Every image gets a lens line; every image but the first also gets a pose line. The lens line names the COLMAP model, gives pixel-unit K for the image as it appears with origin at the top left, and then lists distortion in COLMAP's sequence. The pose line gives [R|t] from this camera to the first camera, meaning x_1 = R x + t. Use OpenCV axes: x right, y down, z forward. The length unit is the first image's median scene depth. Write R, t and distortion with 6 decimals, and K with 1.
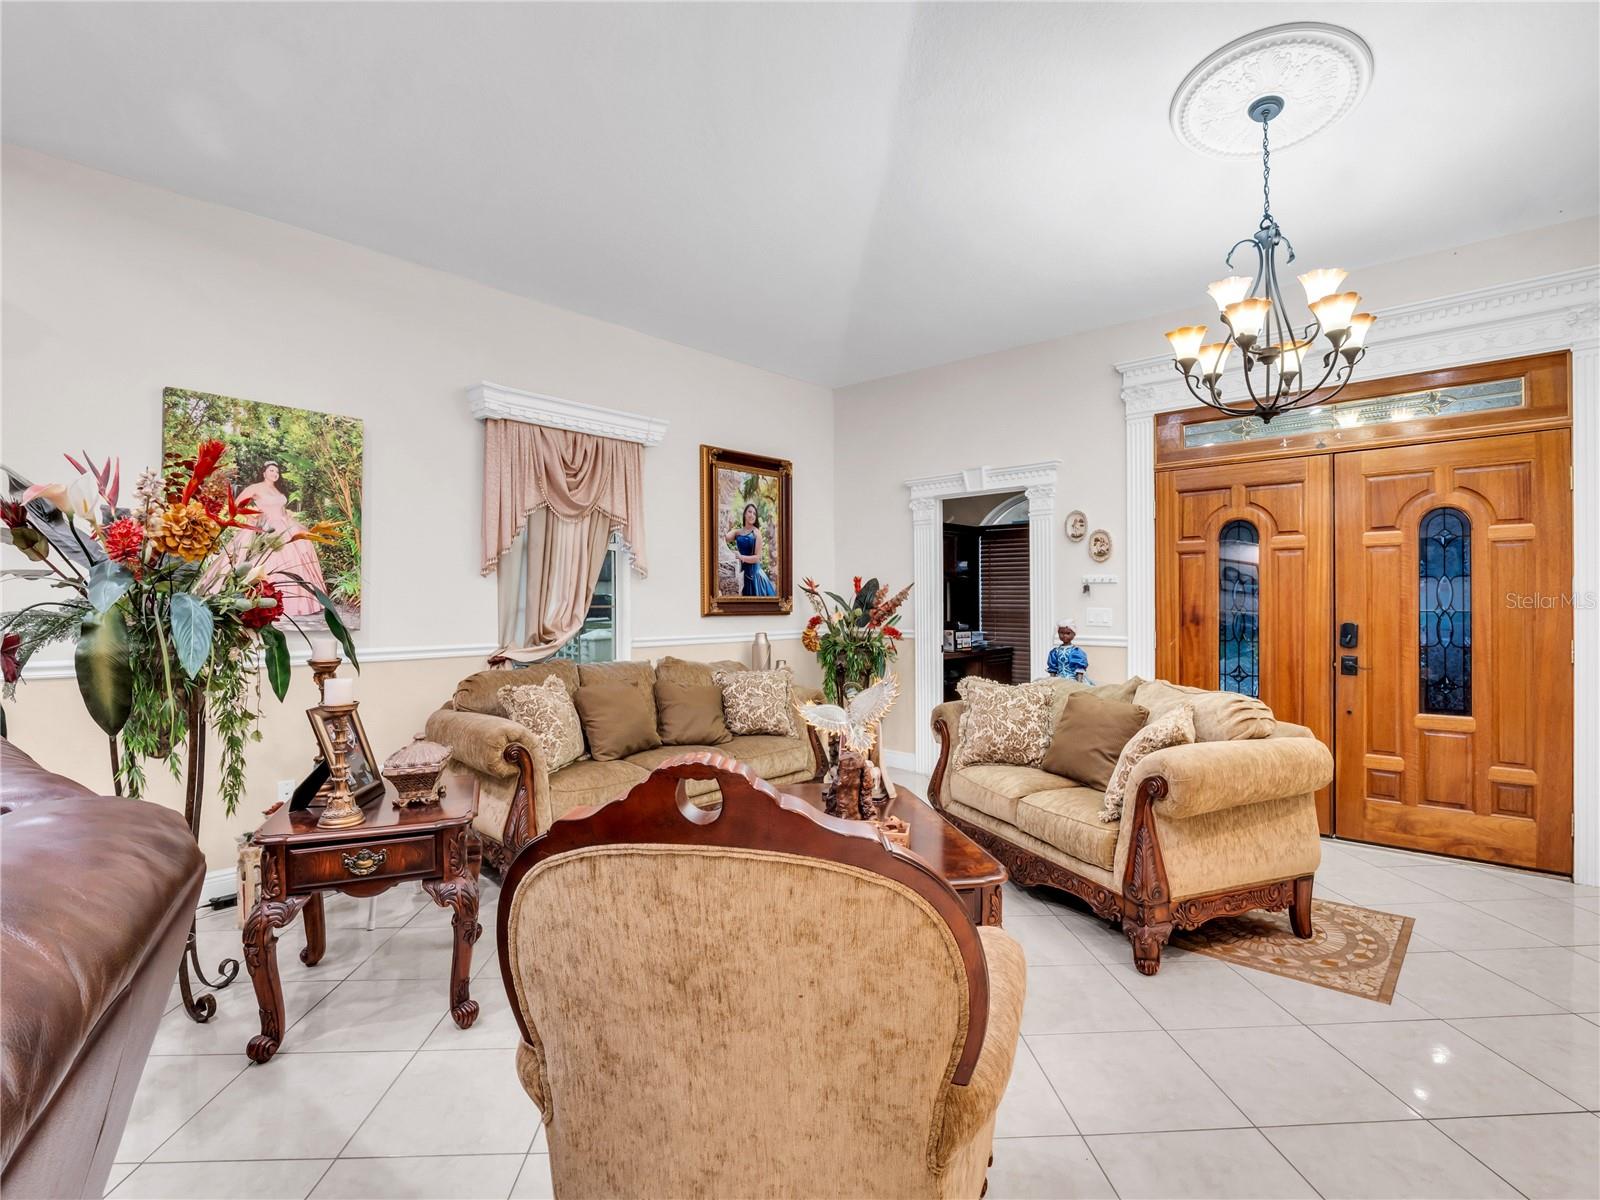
lens RADIAL K [[800.6, 0, 797.9], [0, 800.6, 594.7], [0, 0, 1]] dist [-0.004627, -0.002416]
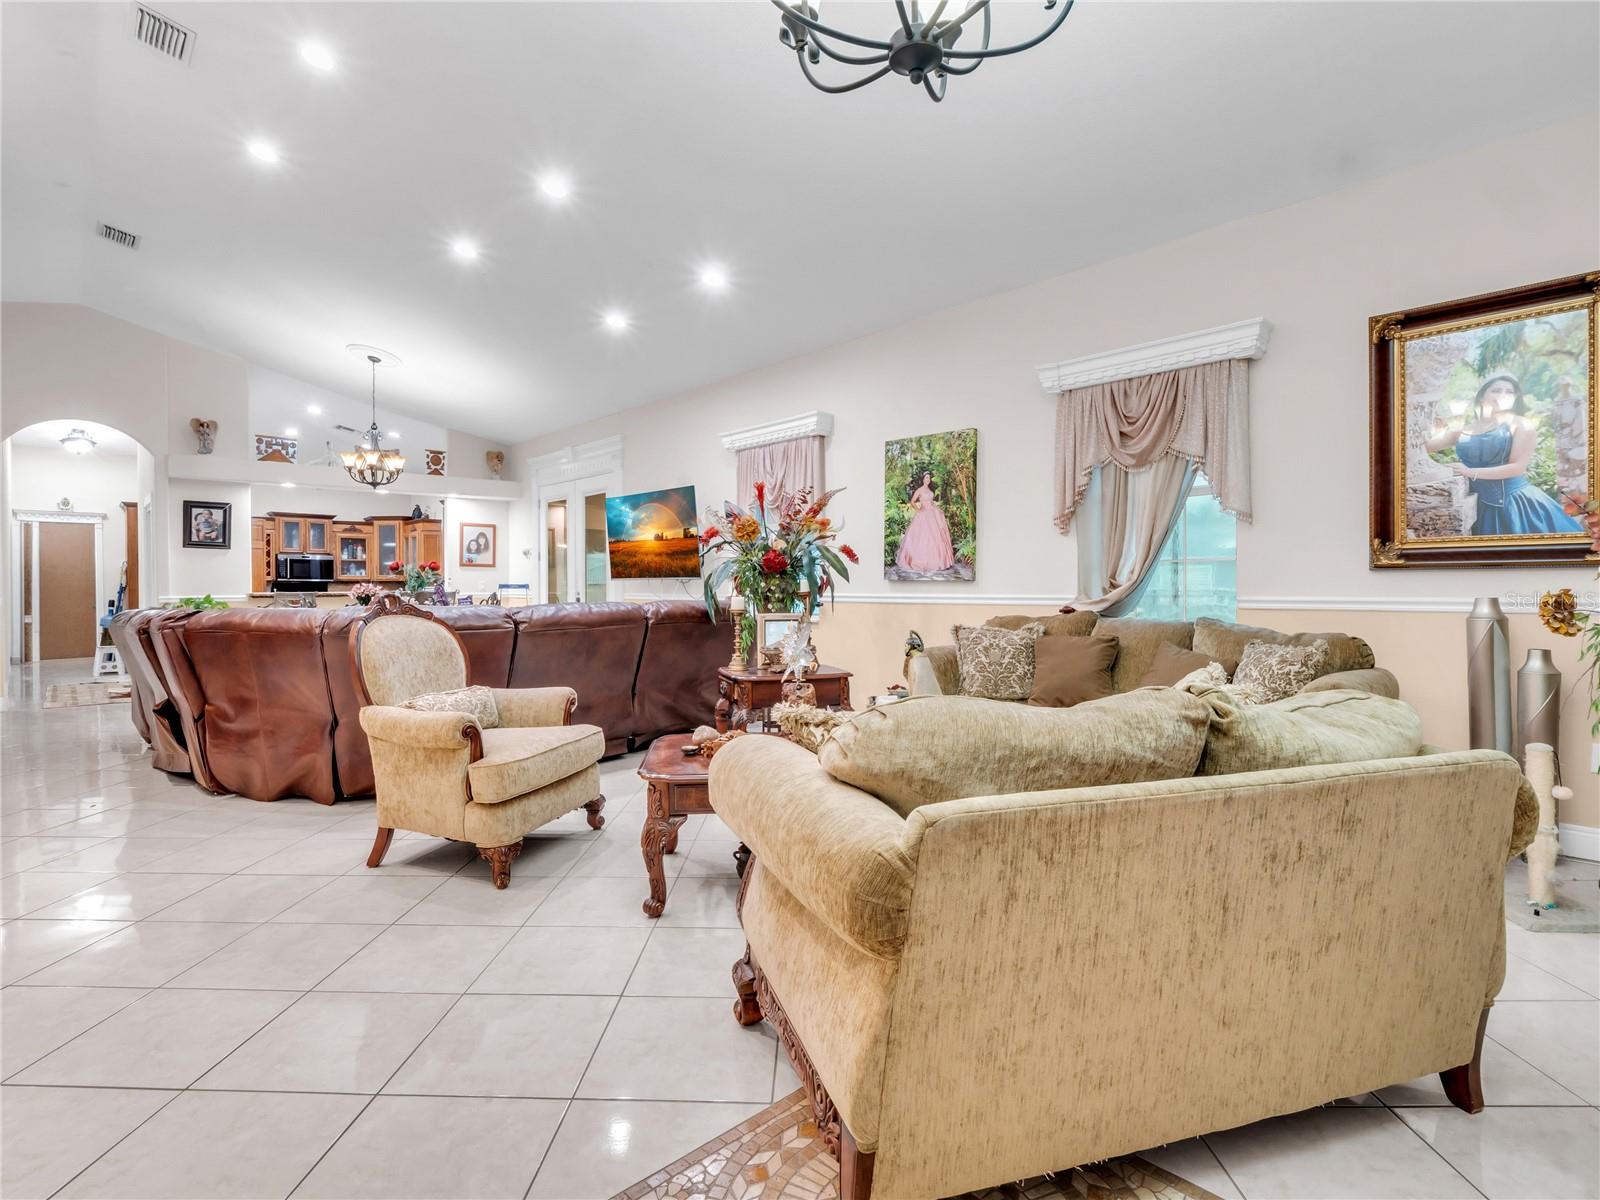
lens RADIAL K [[800.6, 0, 804.2], [0, 800.6, 597.2], [0, 0, 1]] dist [-0.004627, -0.002416]
pose [[-0.079365, 0.013505, -0.996754, 0.808426], [0.011085, 0.999858, 0.012665, 0.048967], [0.996784, -0.010043, -0.079503, 0.772744]]
